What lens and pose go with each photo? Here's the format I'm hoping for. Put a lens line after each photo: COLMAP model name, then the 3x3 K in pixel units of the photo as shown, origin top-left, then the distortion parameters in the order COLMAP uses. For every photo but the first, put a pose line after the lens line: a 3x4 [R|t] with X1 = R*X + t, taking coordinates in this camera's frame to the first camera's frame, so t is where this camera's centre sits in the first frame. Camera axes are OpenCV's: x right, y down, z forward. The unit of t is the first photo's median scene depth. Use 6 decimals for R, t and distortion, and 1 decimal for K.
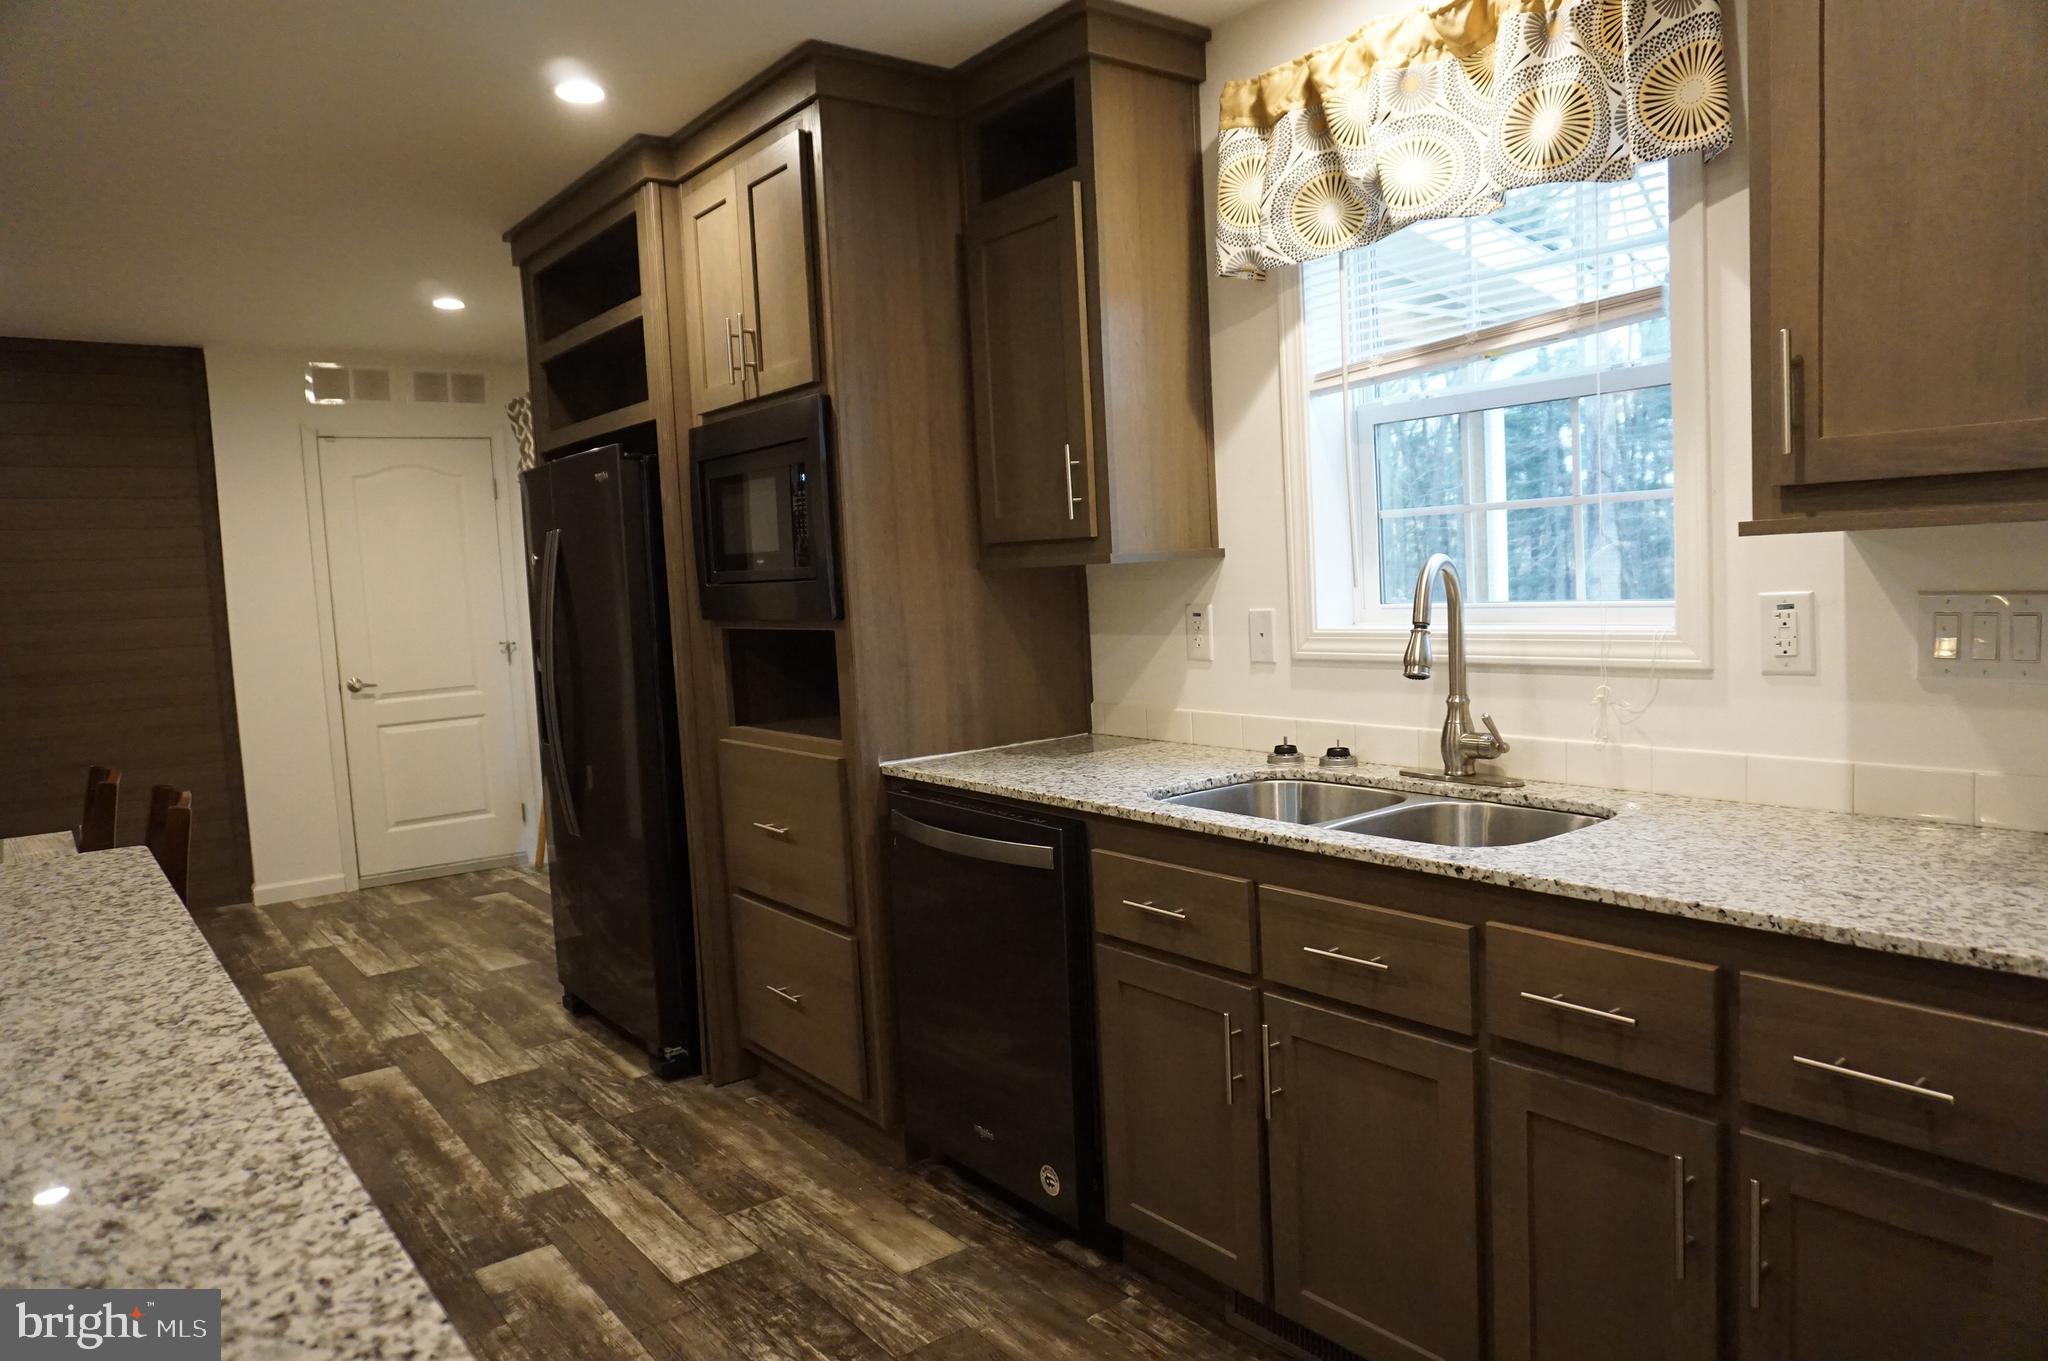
lens RADIAL K [[1370.1, 0, 1024.7], [0, 1370.1, 681.2], [0, 0, 1]] dist [-0.045468, 0.030805]
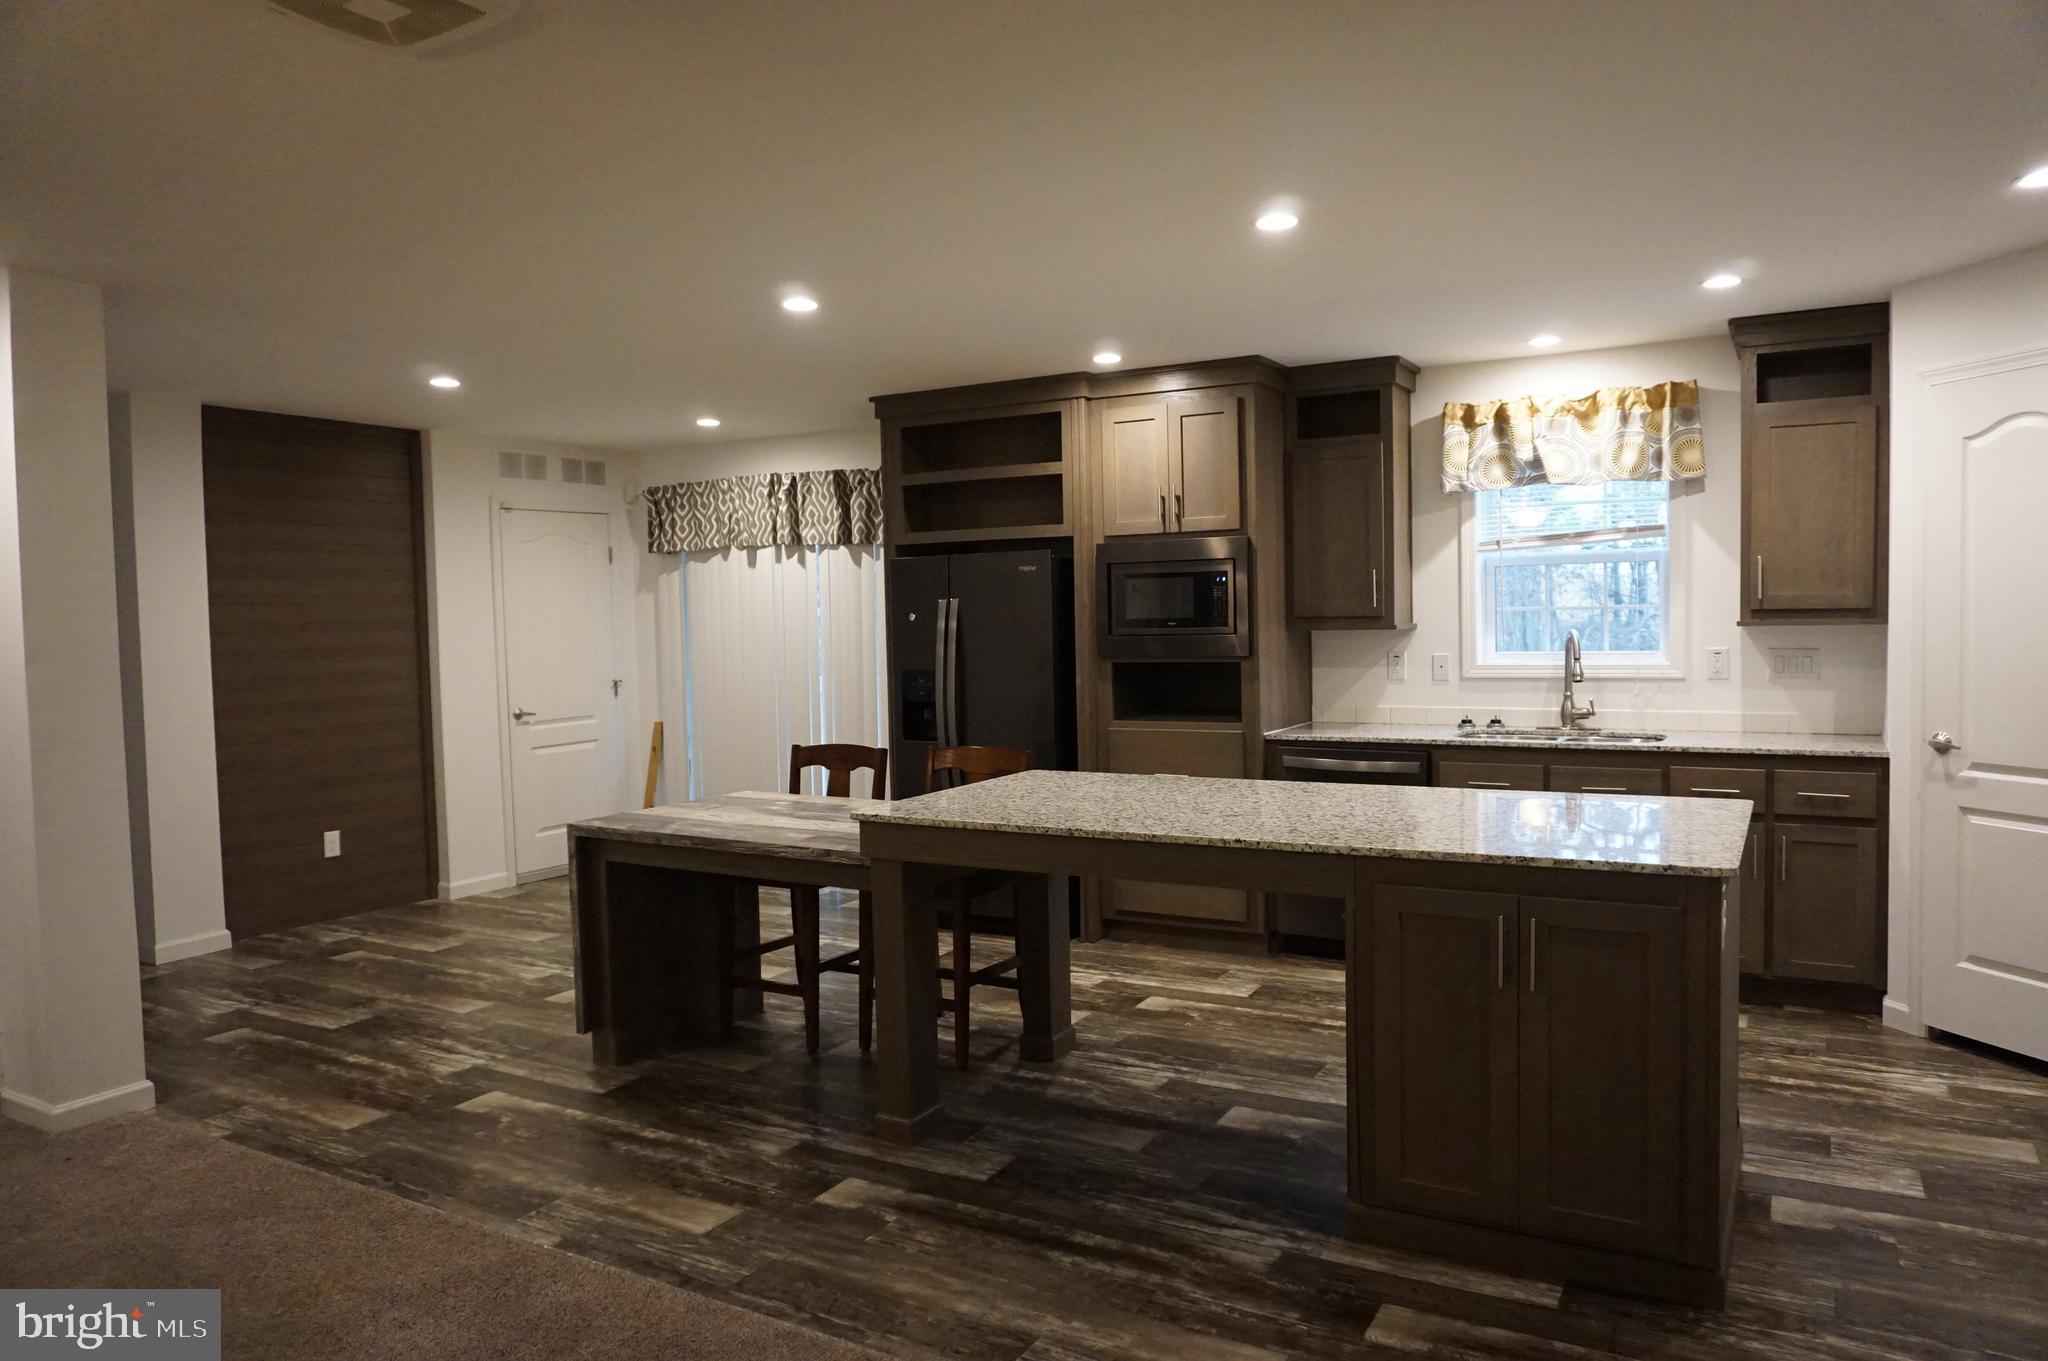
lens RADIAL K [[1370.1, 0, 1027.3], [0, 1370.1, 682.6], [0, 0, 1]] dist [-0.045468, 0.030805]
pose [[0.920342, 0.008599, 0.391019, -1.263830], [0.010084, 0.998904, -0.045700, 0.080849], [-0.390984, 0.046003, 0.919247, -0.657833]]
